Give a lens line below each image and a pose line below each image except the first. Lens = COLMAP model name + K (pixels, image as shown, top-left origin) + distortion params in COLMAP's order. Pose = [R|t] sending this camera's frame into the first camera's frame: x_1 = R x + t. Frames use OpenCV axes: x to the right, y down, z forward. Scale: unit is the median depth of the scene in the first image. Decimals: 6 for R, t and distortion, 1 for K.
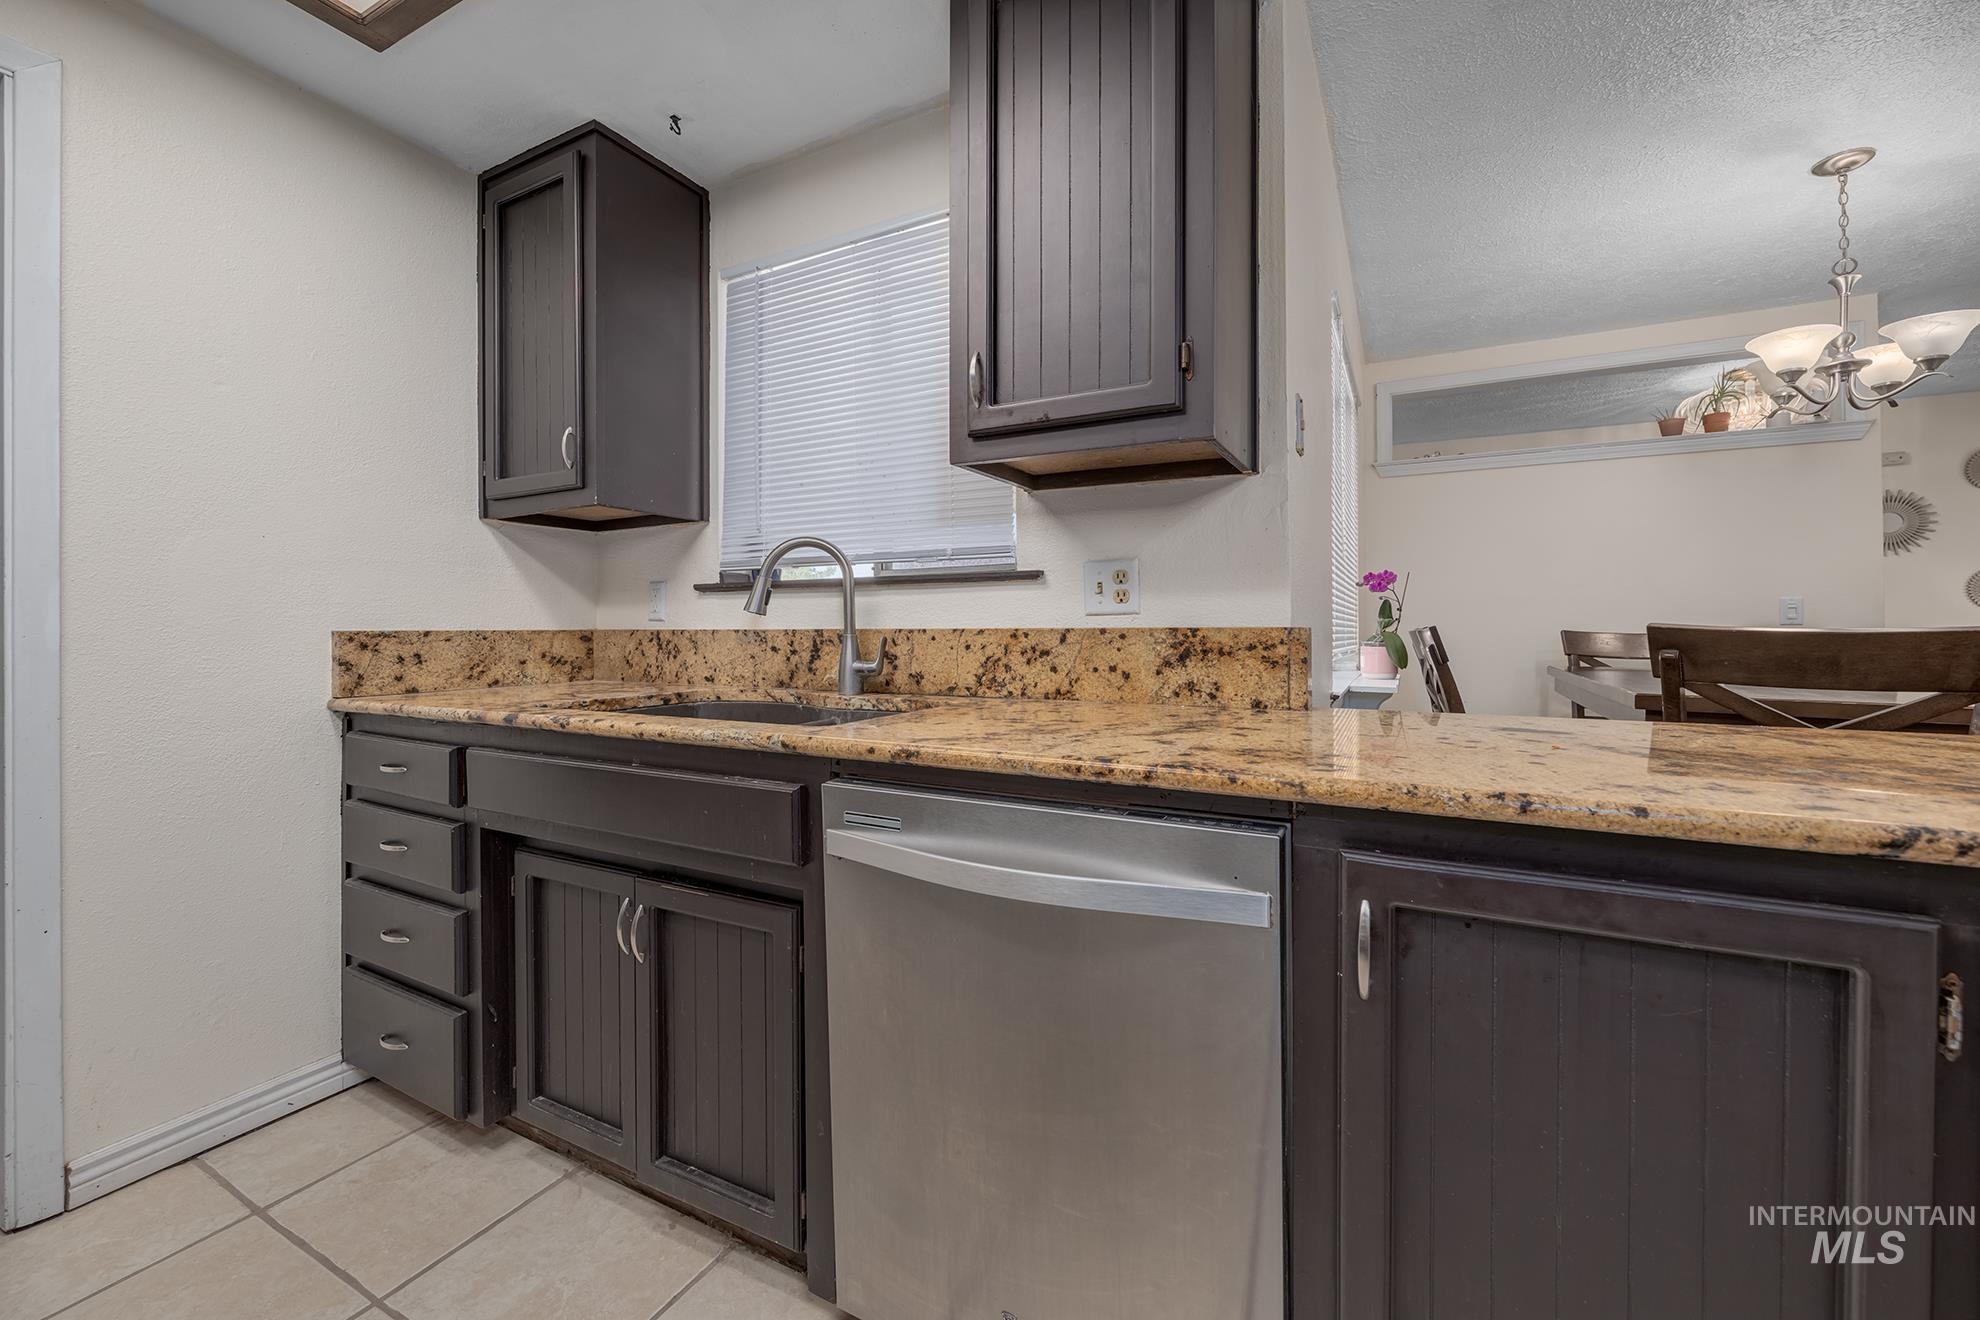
lens RADIAL K [[746.2, 0, 1041.7], [0, 746.2, 638.1], [0, 0, 1]] dist [-0.007897, -0.000293]
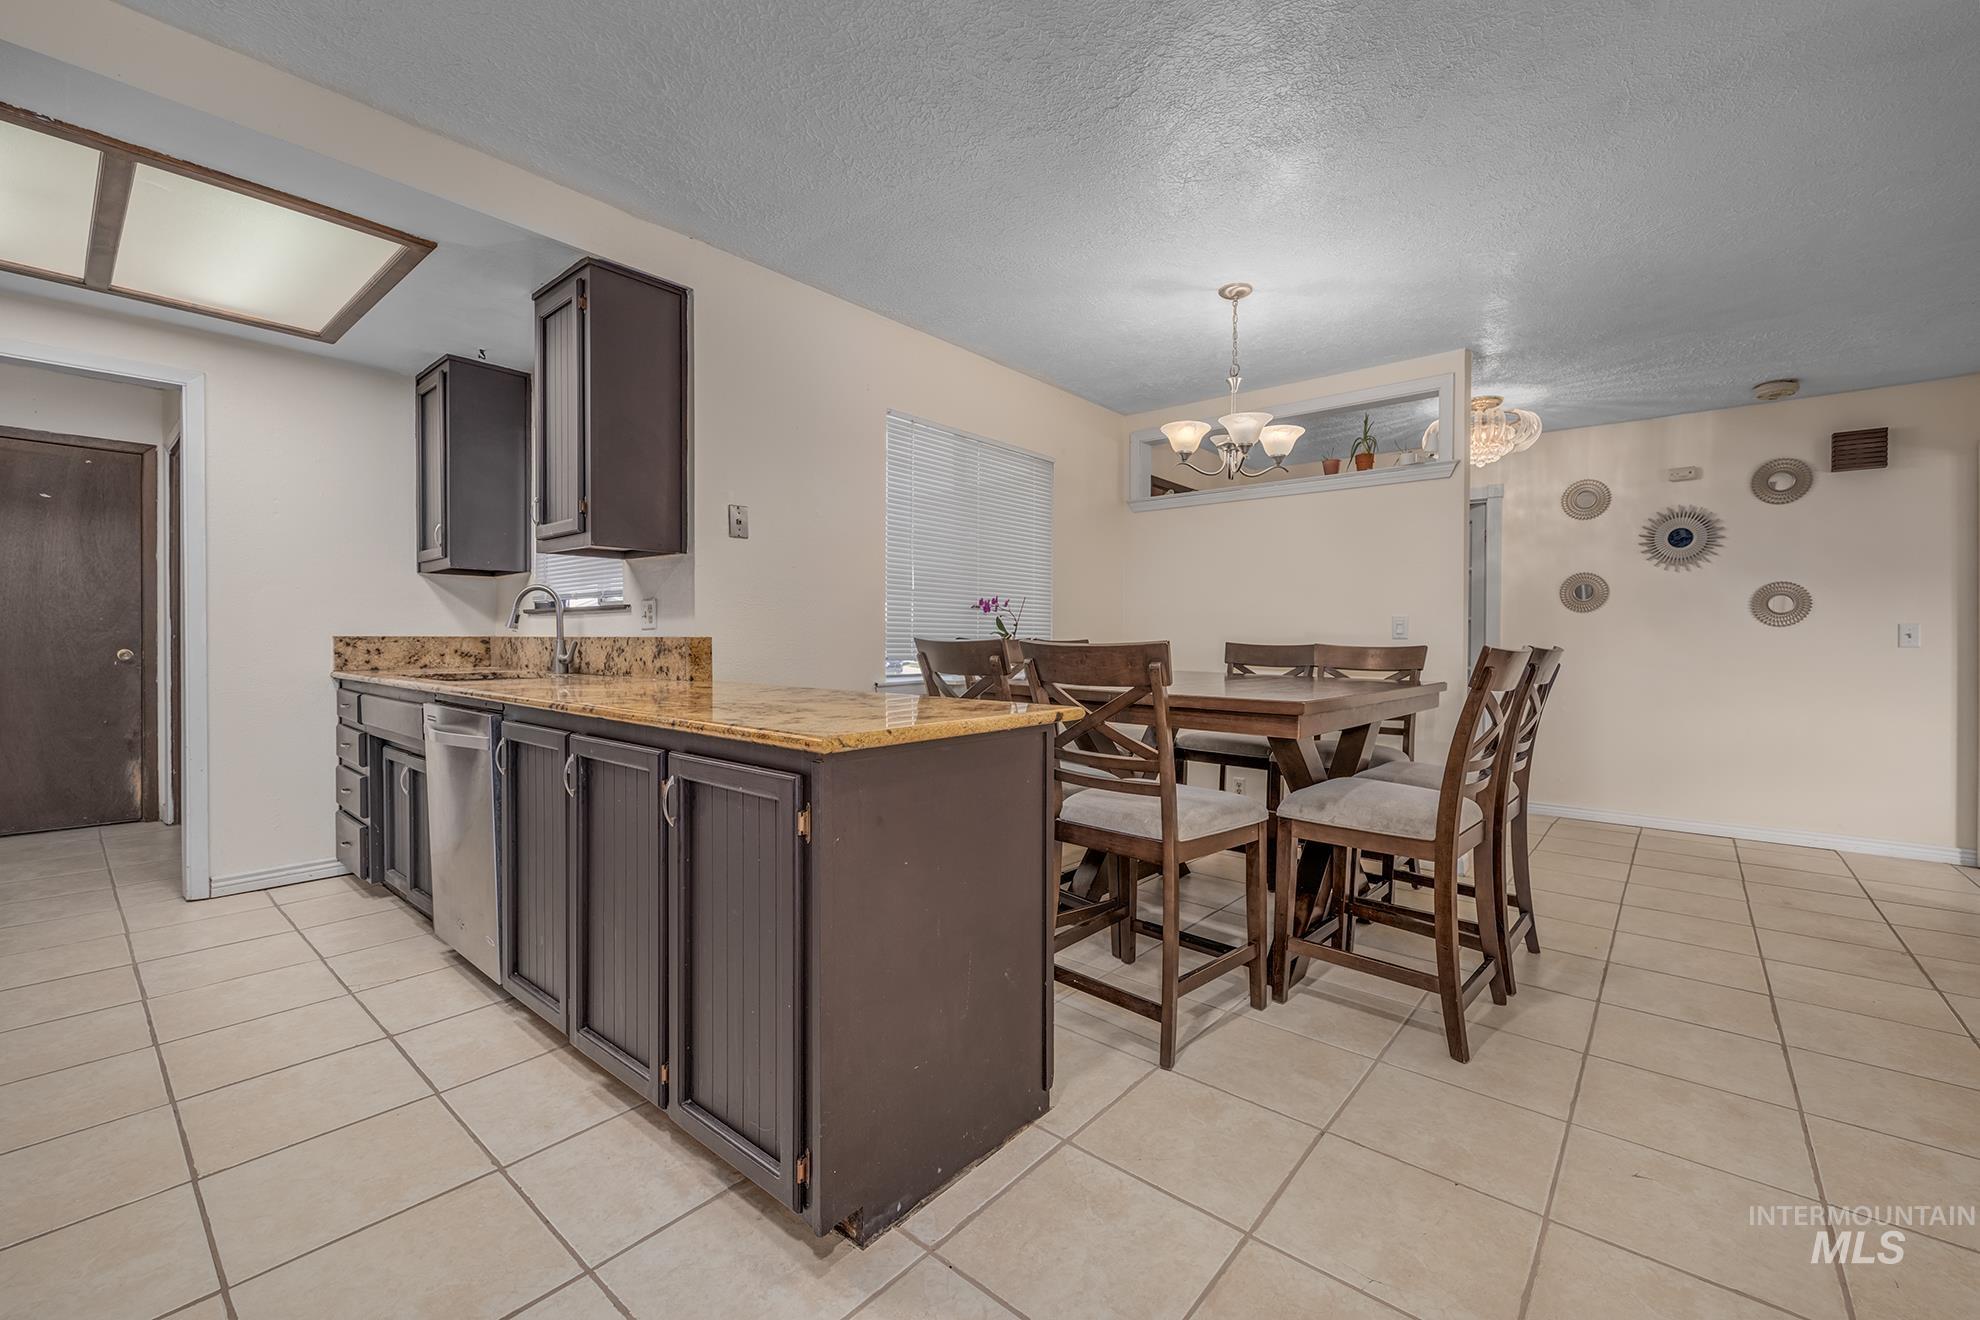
lens RADIAL K [[827.7, 0, 985.9], [0, 827.7, 641.4], [0, 0, 1]] dist [0.012739, 0.000155]
pose [[0.967577, 0.009416, -0.252400, 1.059435], [-0.013214, 0.999823, -0.013357, 0.010447], [0.252230, 0.016260, 0.967531, -0.568105]]
